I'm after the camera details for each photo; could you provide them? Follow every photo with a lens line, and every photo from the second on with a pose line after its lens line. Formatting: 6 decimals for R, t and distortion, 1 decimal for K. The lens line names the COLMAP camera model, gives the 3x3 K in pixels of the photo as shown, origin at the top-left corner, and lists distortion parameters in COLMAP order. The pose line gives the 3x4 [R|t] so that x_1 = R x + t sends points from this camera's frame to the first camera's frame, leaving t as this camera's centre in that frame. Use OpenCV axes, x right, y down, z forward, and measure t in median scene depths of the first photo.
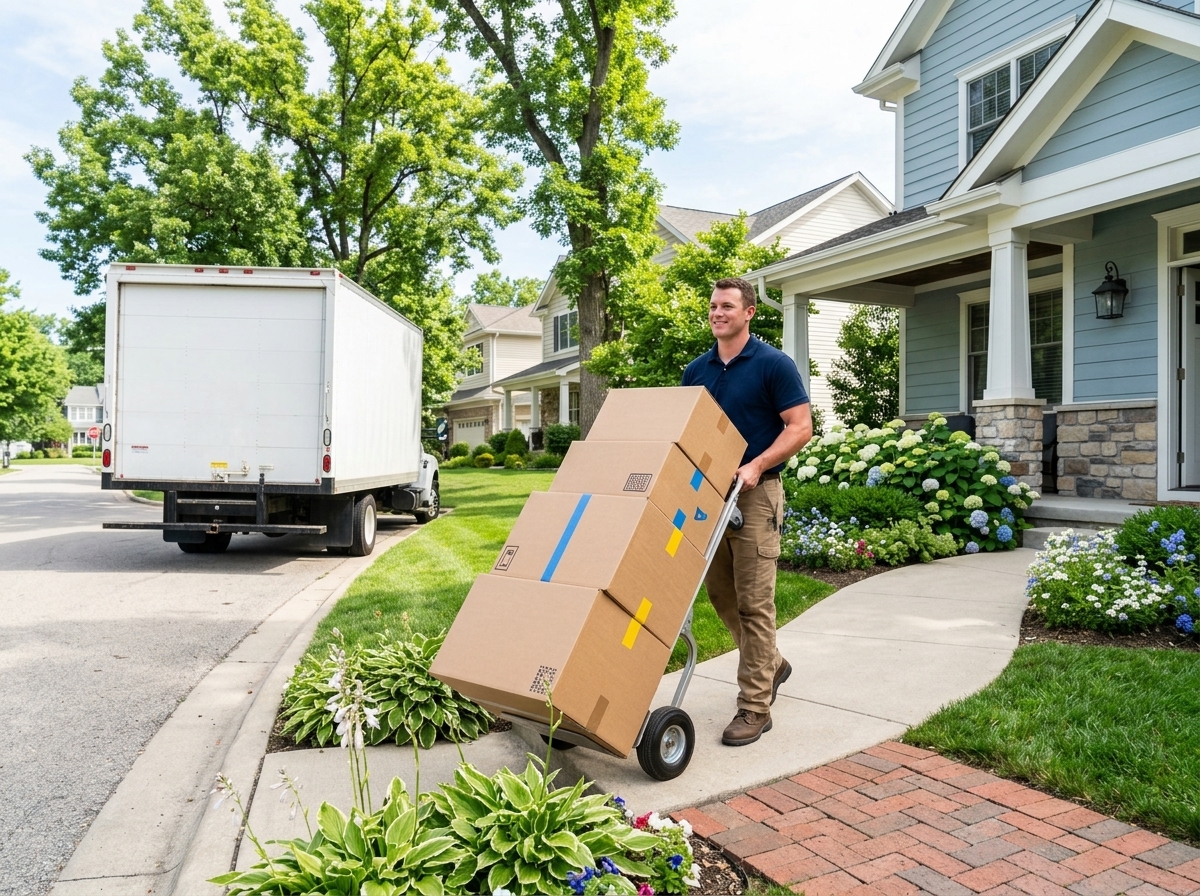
lens RADIAL K [[808.6, 0, 600.0], [0, 808.6, 448.0], [0, 0, 1]] dist [-0.008139, 0.001610]
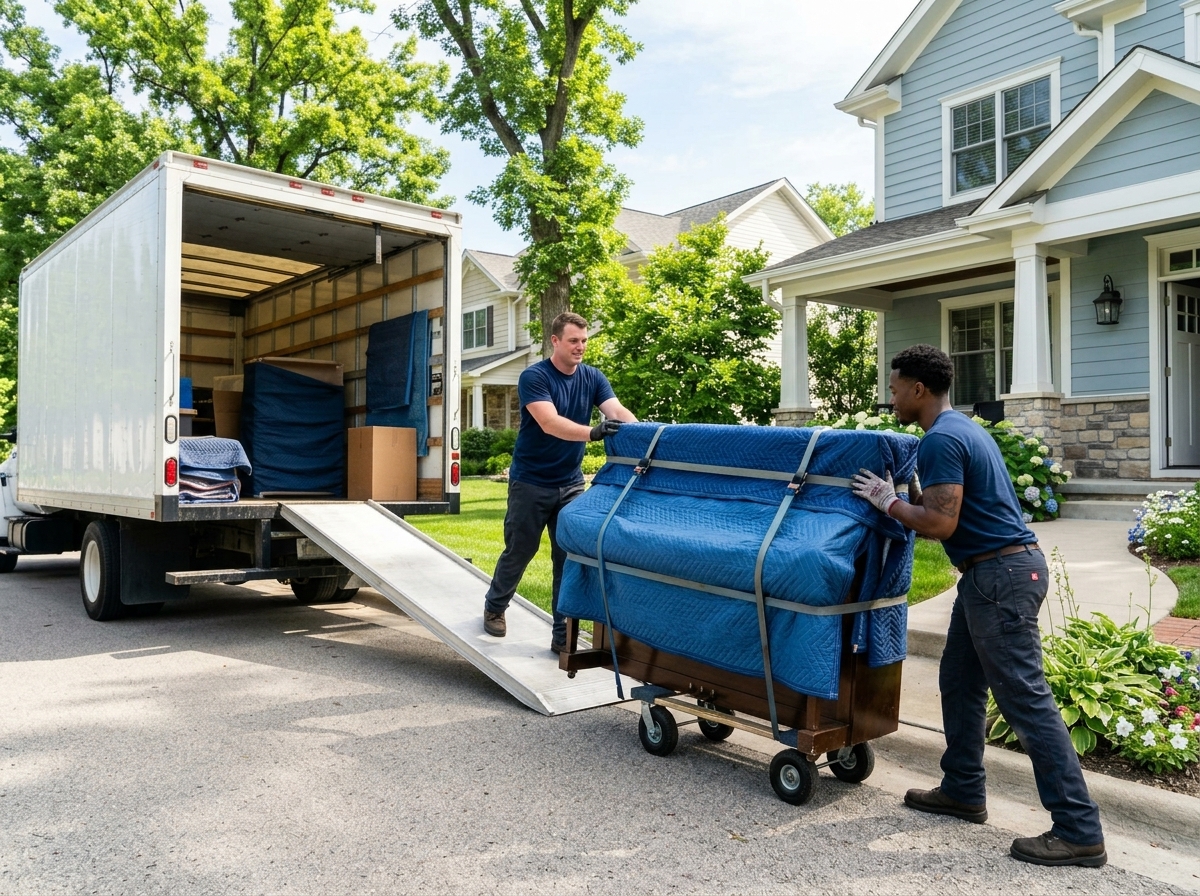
lens RADIAL K [[887.2, 0, 600.0], [0, 887.2, 448.0], [0, 0, 1]] dist [0.012086, -0.007199]
pose [[0.982160, -0.008057, 0.187873, -0.160775], [0.010187, 0.999894, -0.010376, 0.011925], [-0.187770, 0.012105, 0.982138, -0.060323]]
